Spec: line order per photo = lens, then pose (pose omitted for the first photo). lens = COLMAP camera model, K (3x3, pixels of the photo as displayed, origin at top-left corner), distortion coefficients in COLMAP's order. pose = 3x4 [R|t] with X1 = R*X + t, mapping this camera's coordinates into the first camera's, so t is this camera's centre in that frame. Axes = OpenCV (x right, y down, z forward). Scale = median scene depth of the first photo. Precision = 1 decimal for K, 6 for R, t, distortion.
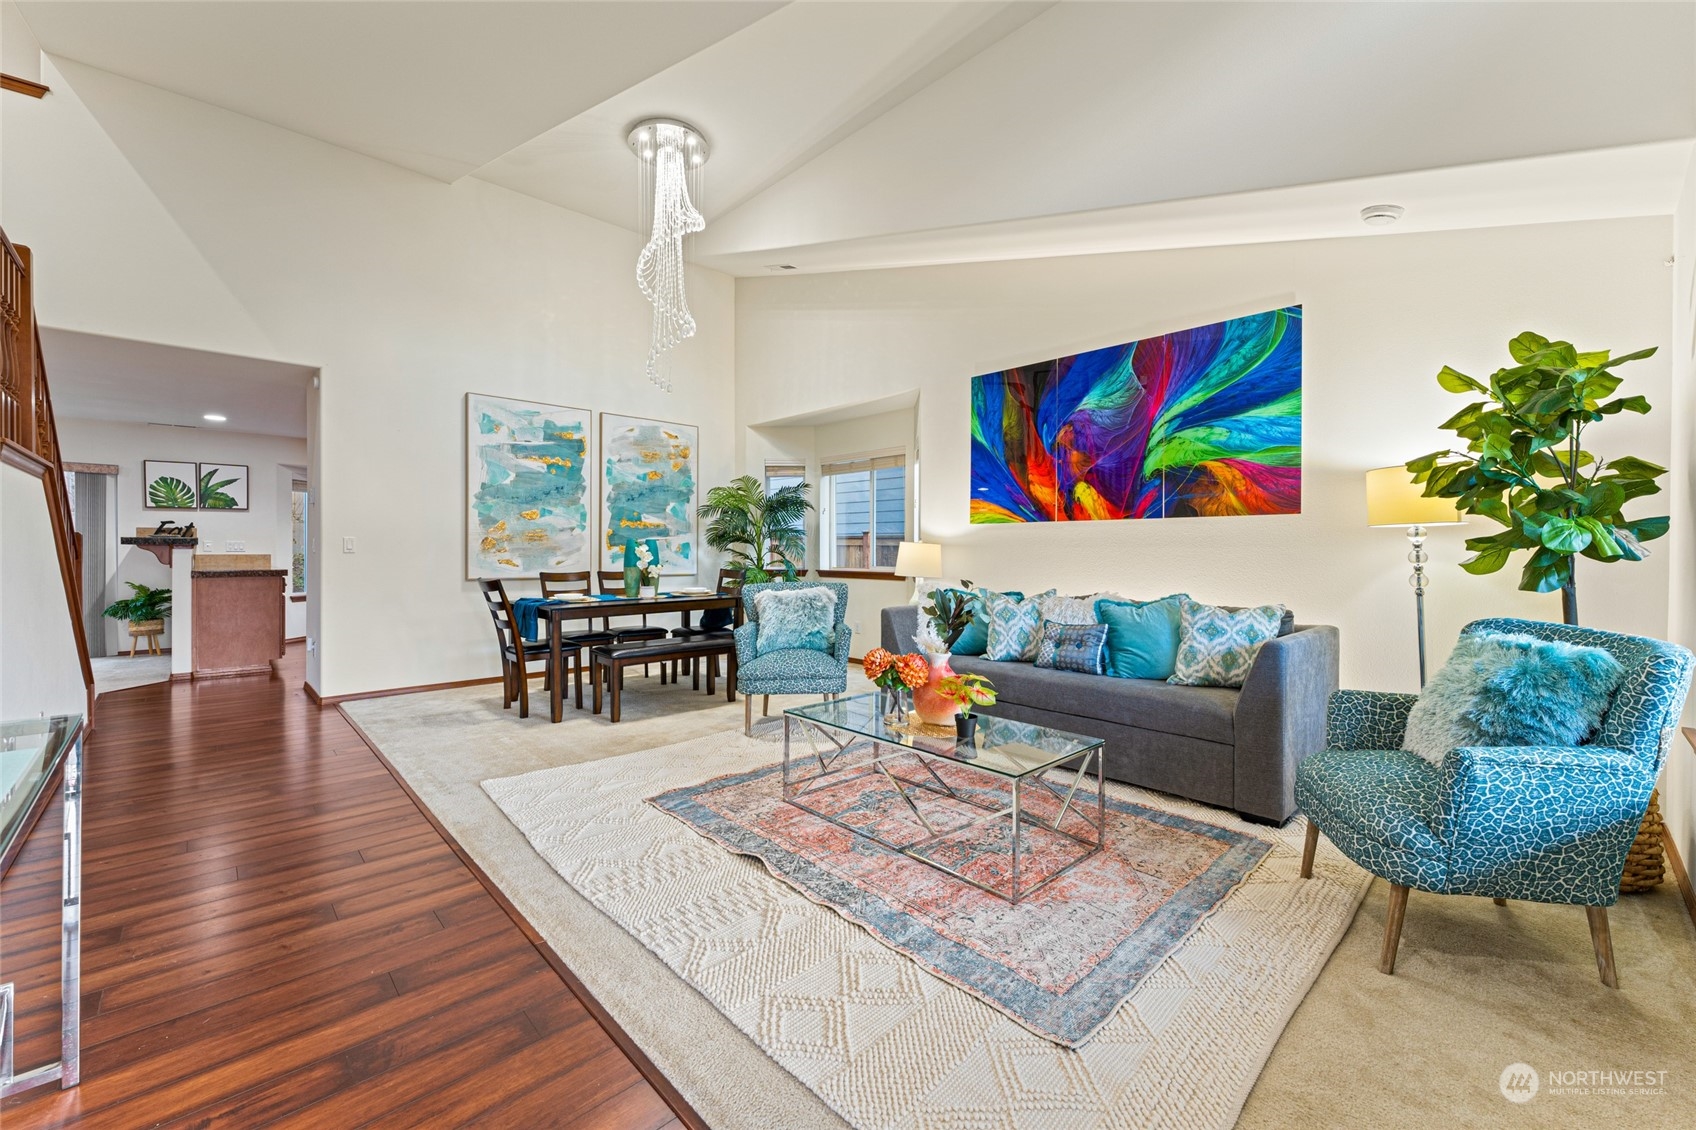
lens RADIAL K [[682.3, 0, 850.5], [0, 682.3, 551.2], [0, 0, 1]] dist [0.002513, -0.000650]
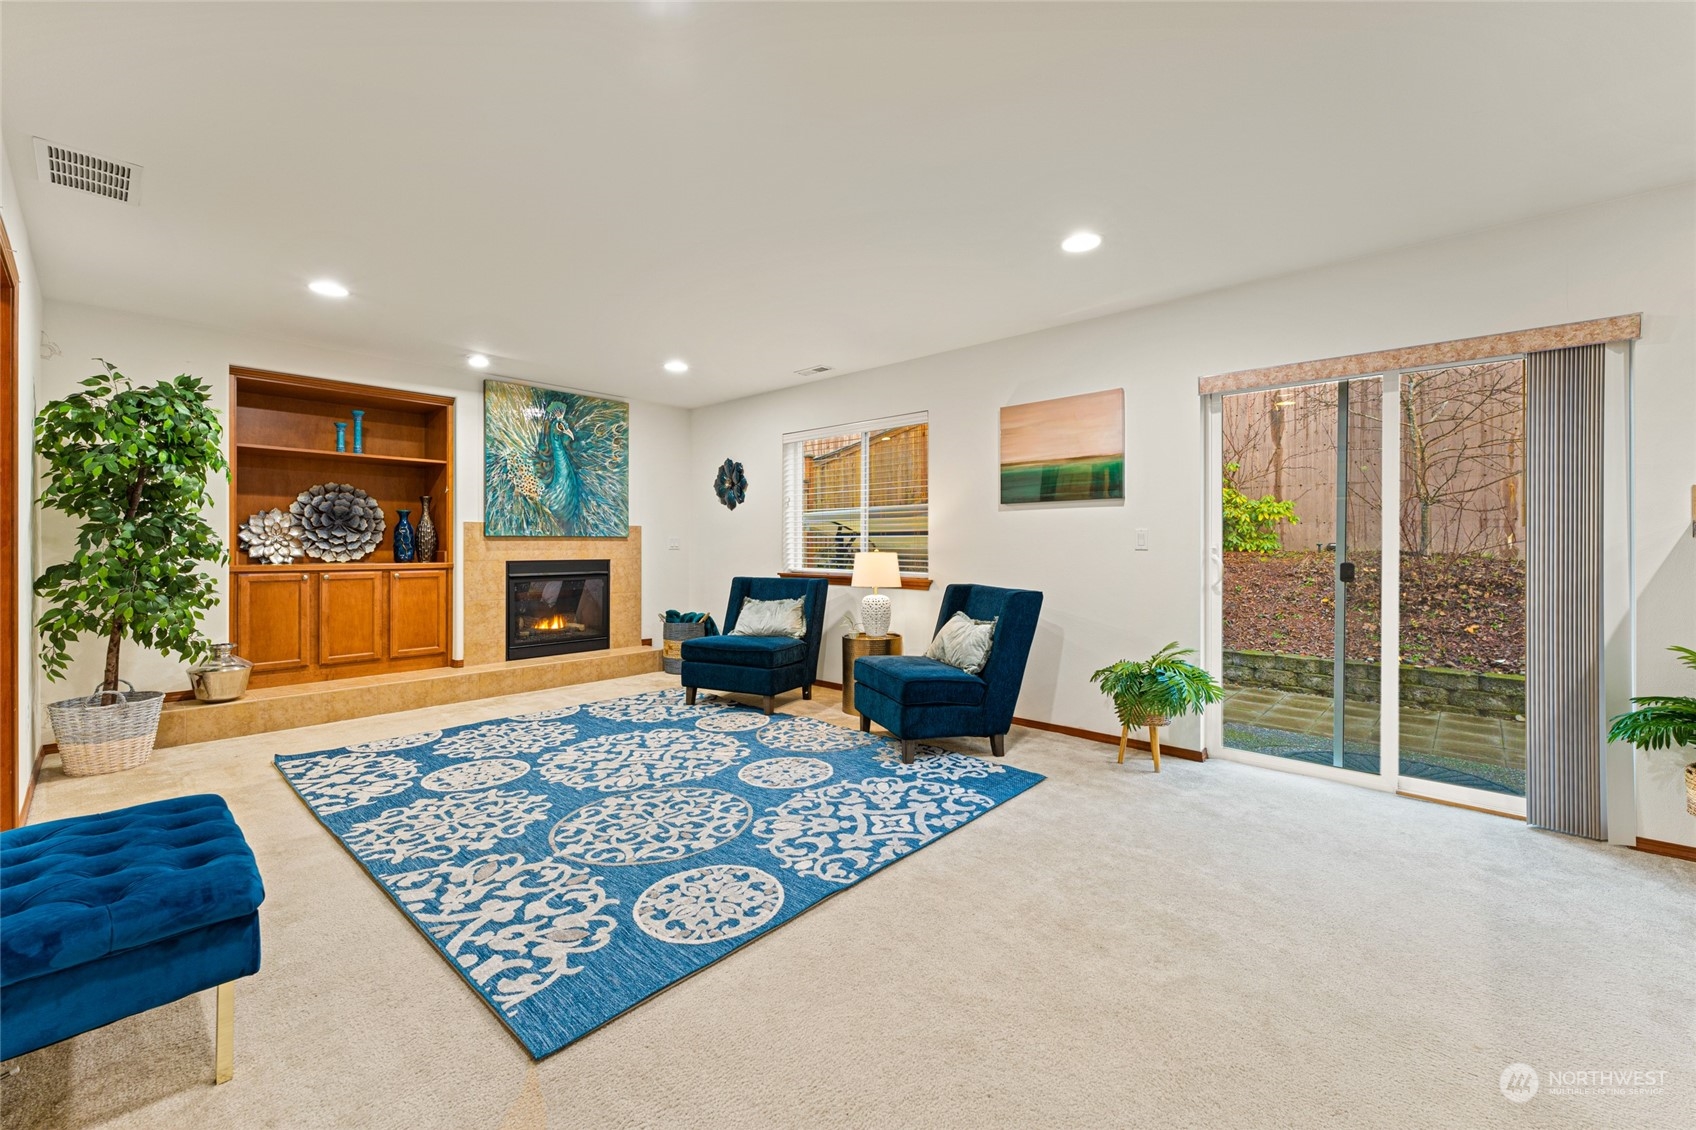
lens RADIAL K [[682.3, 0, 849.3], [0, 682.3, 548.1], [0, 0, 1]] dist [0.002513, -0.000650]
pose [[0.072630, 0.000387, -0.997359, -0.877139], [-0.000215, 1.000000, 0.000372, -0.004497], [0.997359, 0.000187, 0.072630, 0.663983]]
